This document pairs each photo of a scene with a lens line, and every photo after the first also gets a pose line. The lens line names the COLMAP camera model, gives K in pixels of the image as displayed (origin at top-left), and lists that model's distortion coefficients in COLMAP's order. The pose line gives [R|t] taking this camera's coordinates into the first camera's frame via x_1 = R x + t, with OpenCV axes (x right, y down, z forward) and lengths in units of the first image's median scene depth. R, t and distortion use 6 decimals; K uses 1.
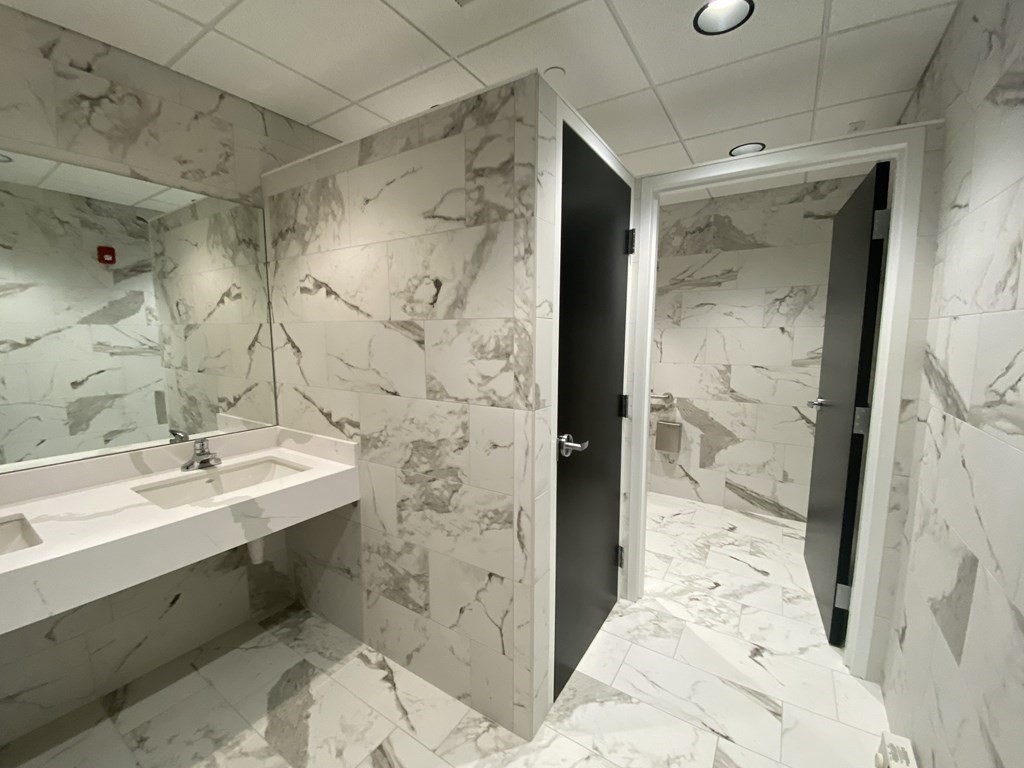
lens RADIAL K [[413.0, 0, 509.0], [0, 413.0, 382.3], [0, 0, 1]] dist [-0.042325, -0.000507]
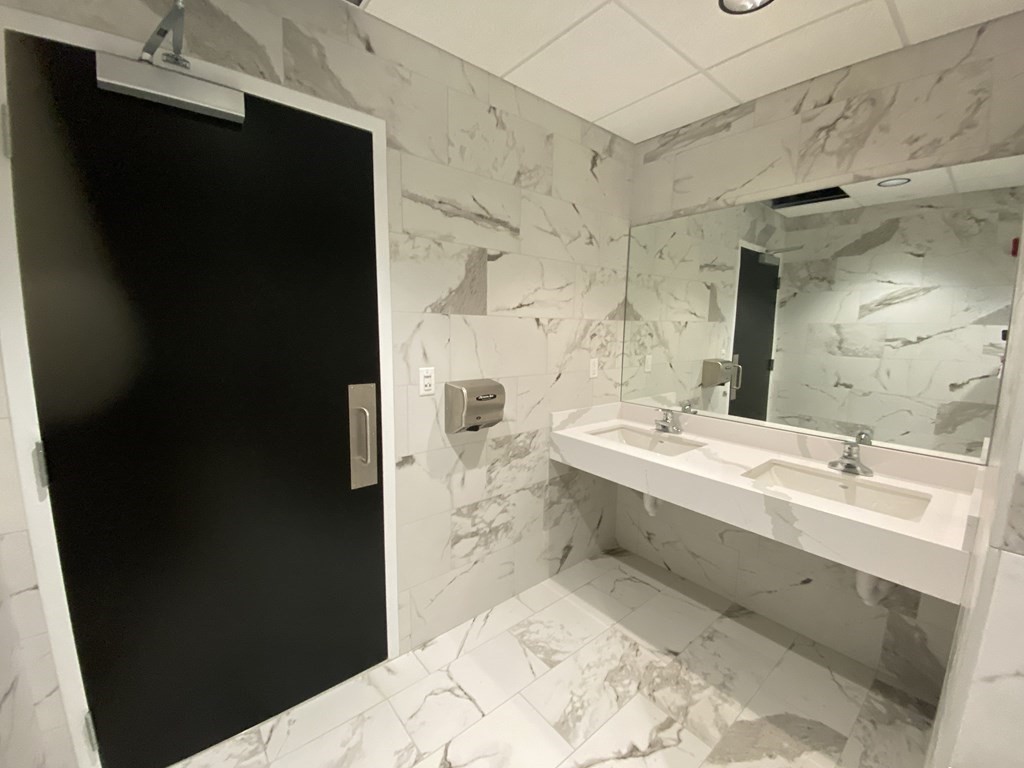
lens RADIAL K [[408.4, 0, 512.0], [0, 408.4, 384.0], [0, 0, 1]] dist [-0.047798, -0.000021]
pose [[-0.328971, 0.120446, -0.936627, 0.360014], [-0.119556, 0.978540, 0.167828, -0.054969], [0.936741, 0.167190, -0.307511, 0.522734]]
